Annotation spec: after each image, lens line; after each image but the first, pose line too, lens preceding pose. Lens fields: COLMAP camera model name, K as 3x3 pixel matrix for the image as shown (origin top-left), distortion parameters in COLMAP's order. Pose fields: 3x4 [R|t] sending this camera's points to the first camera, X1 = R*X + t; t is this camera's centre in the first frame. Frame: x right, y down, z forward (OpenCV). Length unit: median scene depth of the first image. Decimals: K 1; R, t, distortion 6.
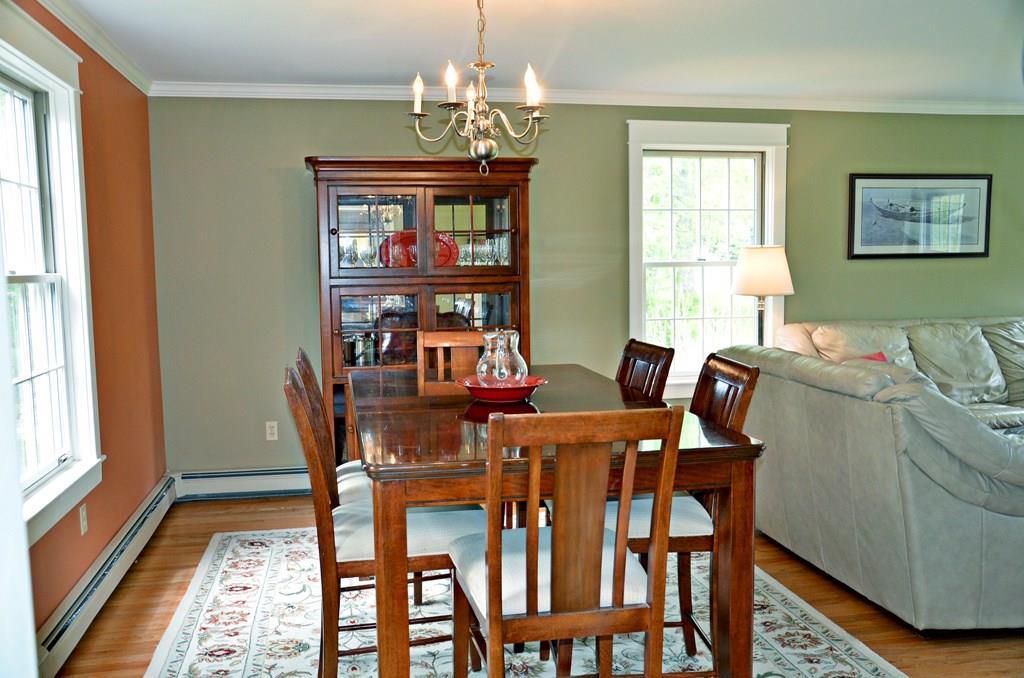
lens RADIAL K [[905.9, 0, 512.4], [0, 905.9, 341.7], [0, 0, 1]] dist [-0.011338, -0.001479]
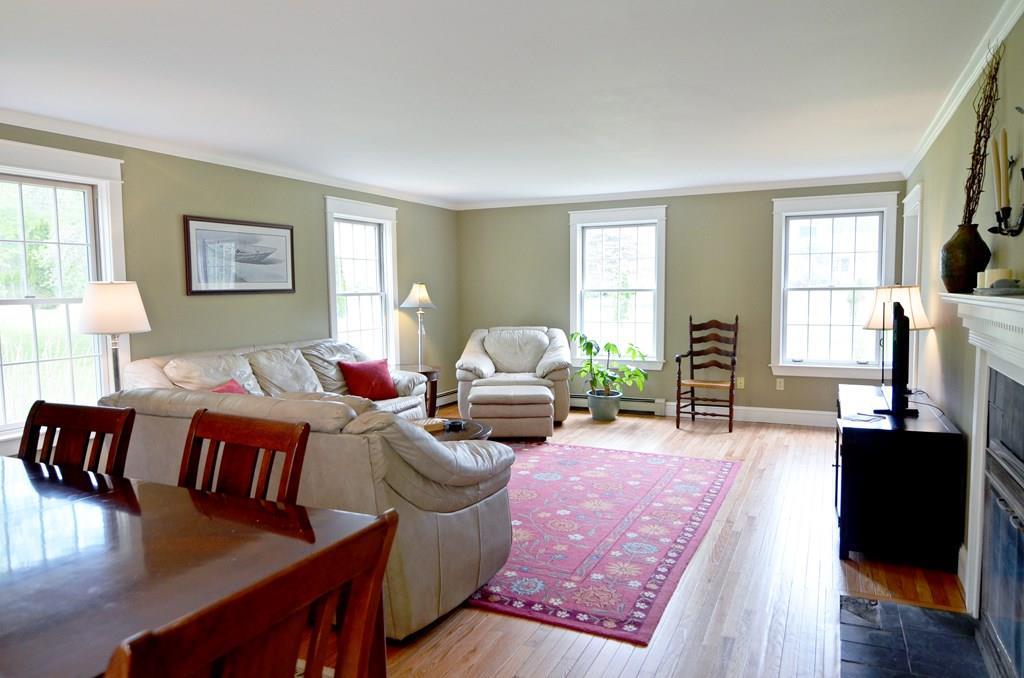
lens RADIAL K [[689.9, 0, 508.9], [0, 689.9, 339.8], [0, 0, 1]] dist [-0.002209, -0.004677]
pose [[0.599323, -0.056538, 0.798508, -0.056585], [0.078544, 0.996843, 0.011629, -0.018965], [-0.796644, 0.055749, 0.601872, 0.218577]]
